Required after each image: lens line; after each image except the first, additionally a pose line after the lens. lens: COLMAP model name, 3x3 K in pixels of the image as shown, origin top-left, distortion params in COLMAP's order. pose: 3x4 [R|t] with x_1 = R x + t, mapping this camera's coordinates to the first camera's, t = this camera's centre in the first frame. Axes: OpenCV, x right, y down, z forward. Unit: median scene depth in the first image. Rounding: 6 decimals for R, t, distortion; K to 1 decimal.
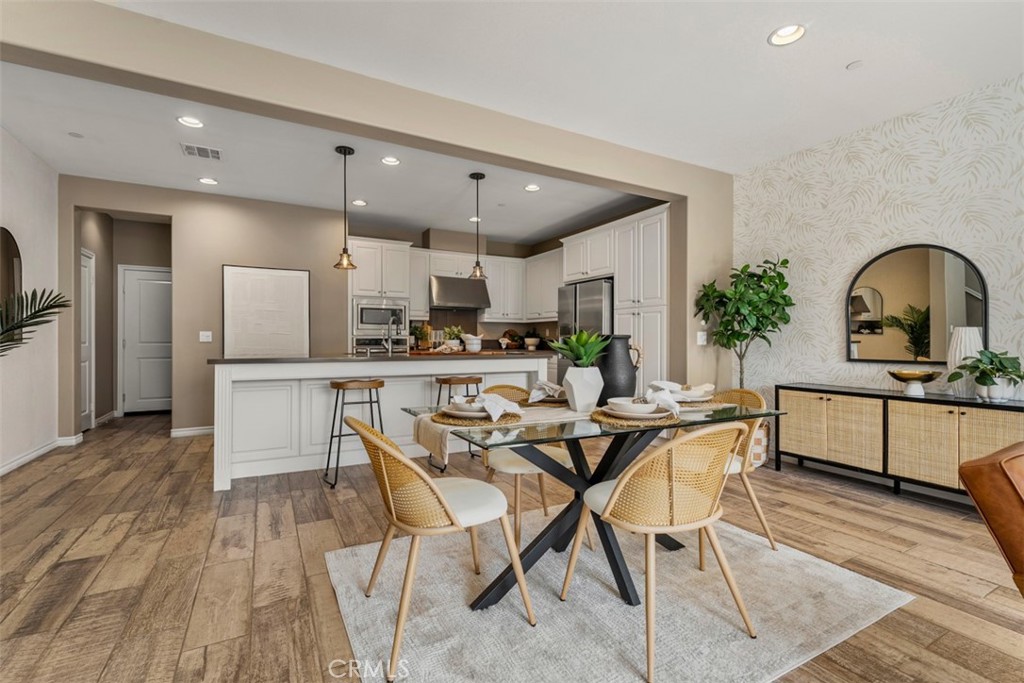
lens RADIAL K [[457.4, 0, 510.9], [0, 457.4, 340.8], [0, 0, 1]] dist [-0.002983, 0.001406]
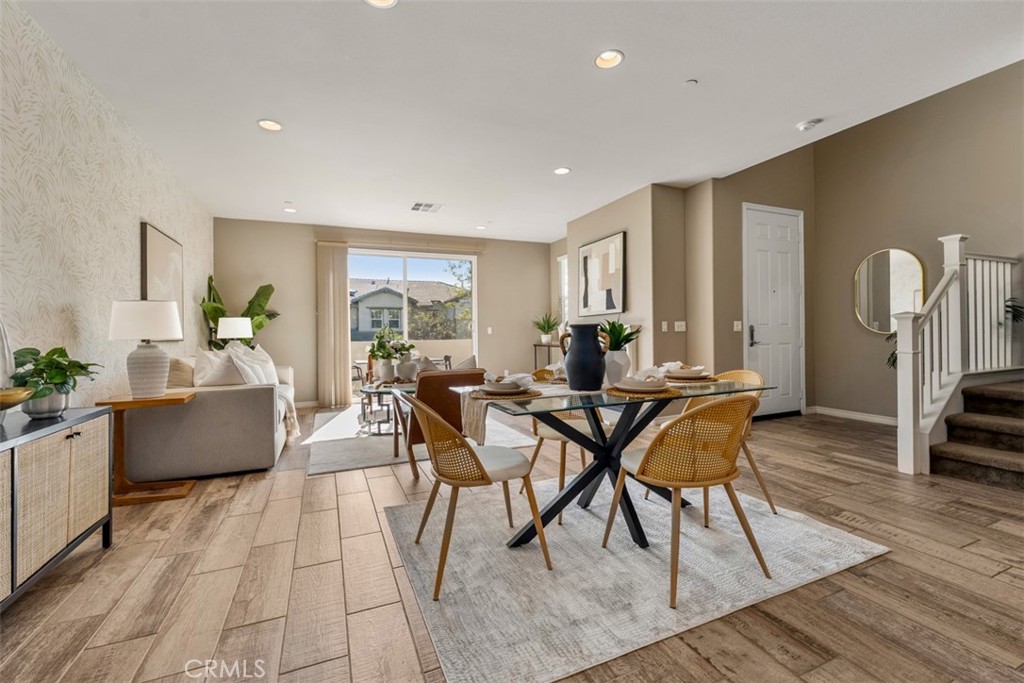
lens RADIAL K [[428.3, 0, 513.6], [0, 428.3, 334.1], [0, 0, 1]] dist [0.005666, -0.001242]
pose [[-0.996340, 0.010329, 0.084849, 0.161197], [0.010478, 0.999944, 0.001321, 0.004399], [-0.084831, 0.002206, -0.996393, 1.074808]]
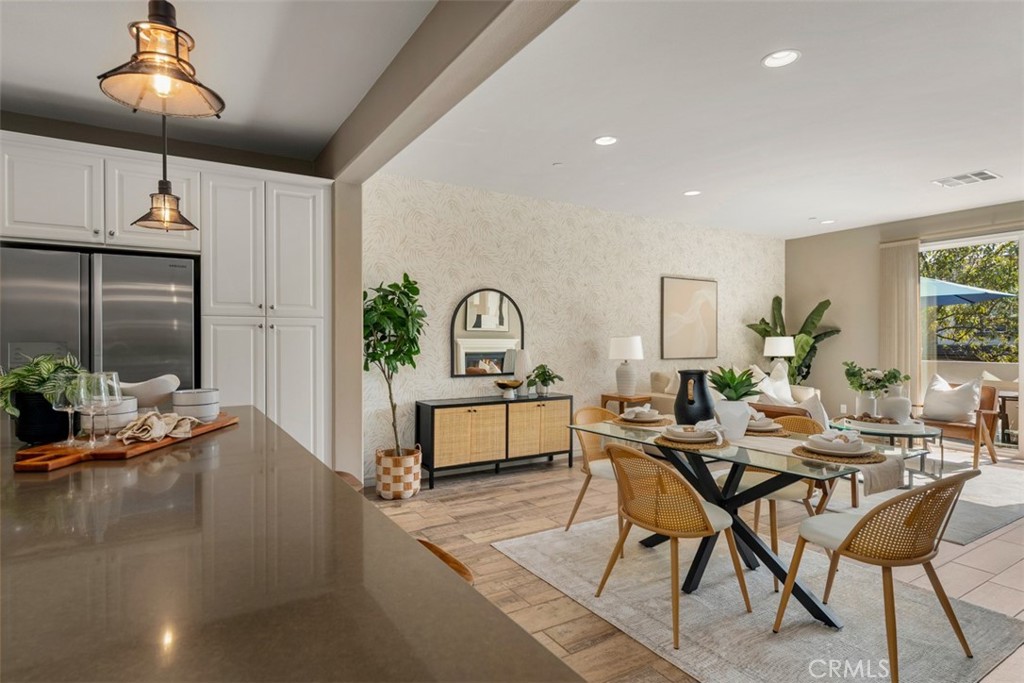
lens RADIAL K [[539.8, 0, 511.7], [0, 539.8, 339.0], [0, 0, 1]] dist [0.002103, -0.000677]
pose [[-0.058337, -0.001995, 0.998295, -0.577398], [0.000582, 0.999998, 0.002032, -0.049402], [-0.998297, 0.000699, -0.058335, 0.809516]]
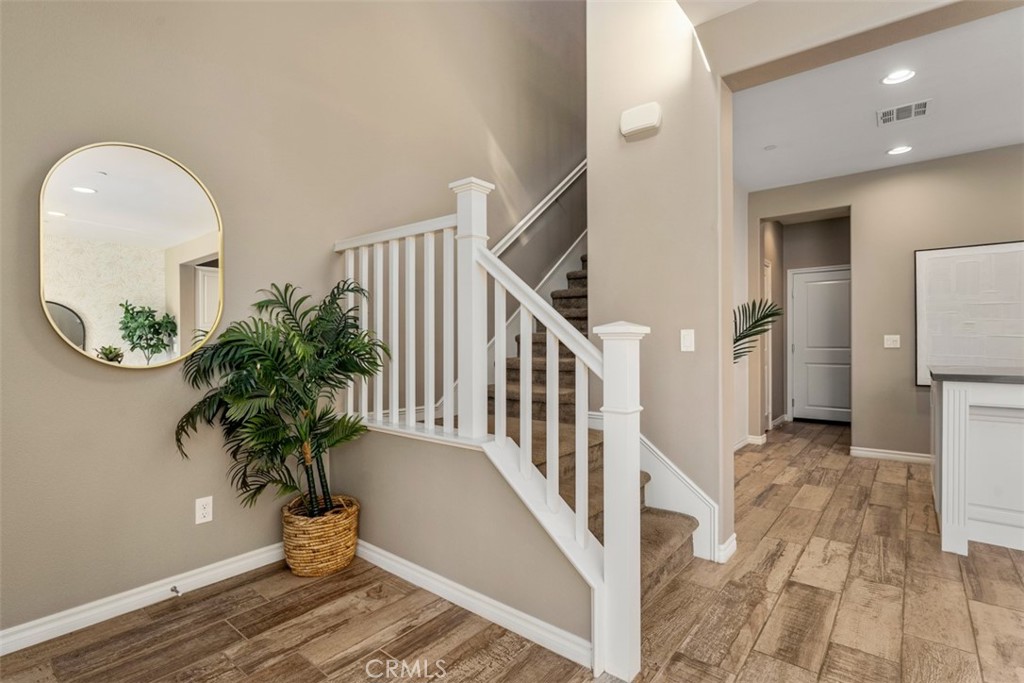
lens RADIAL K [[494.5, 0, 508.6], [0, 494.5, 341.5], [0, 0, 1]] dist [0.003923, 0.000238]
pose [[0.379777, -0.003703, -0.925071, -0.128138], [0.001742, 0.999993, -0.003287, -0.008970], [0.925076, -0.000363, 0.379781, 0.026203]]
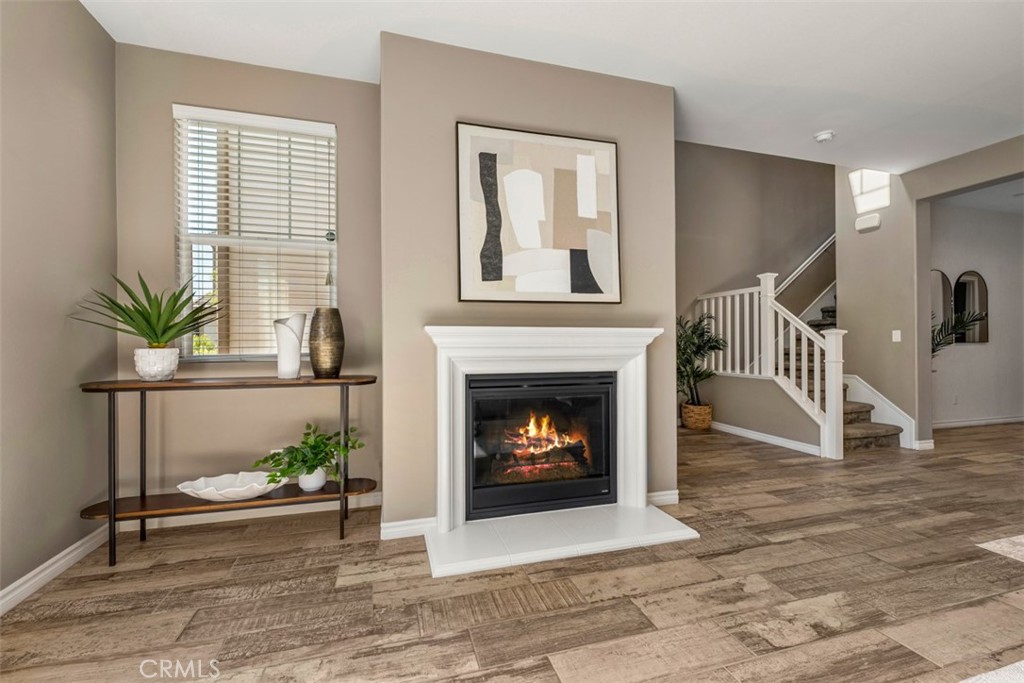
lens RADIAL K [[426.0, 0, 506.7], [0, 426.0, 344.1], [0, 0, 1]] dist [0.001031, -0.000223]
pose [[-0.214466, -0.004114, -0.976723, 0.596669], [0.003770, 0.999980, -0.005040, 0.009024], [0.976724, -0.004763, -0.214446, -0.234200]]
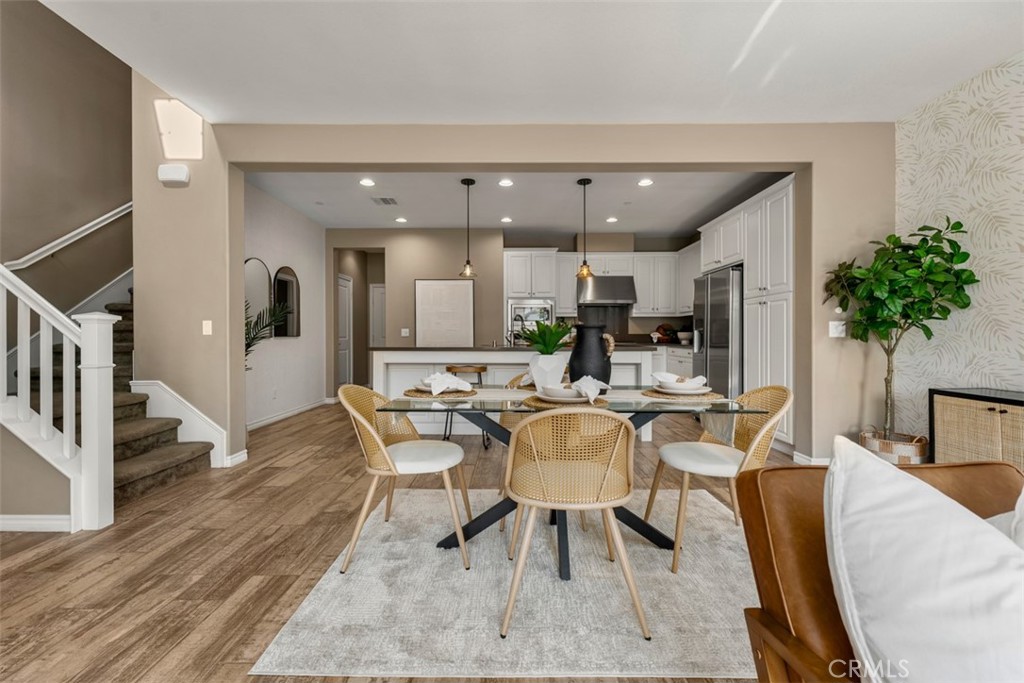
lens RADIAL K [[426.0, 0, 509.1], [0, 426.0, 337.2], [0, 0, 1]] dist [0.001031, -0.000223]
pose [[0.875637, -0.002809, -0.482962, 0.280116], [0.002811, 0.999996, -0.000718, 0.008441], [0.482962, -0.000729, 0.875641, 0.033924]]
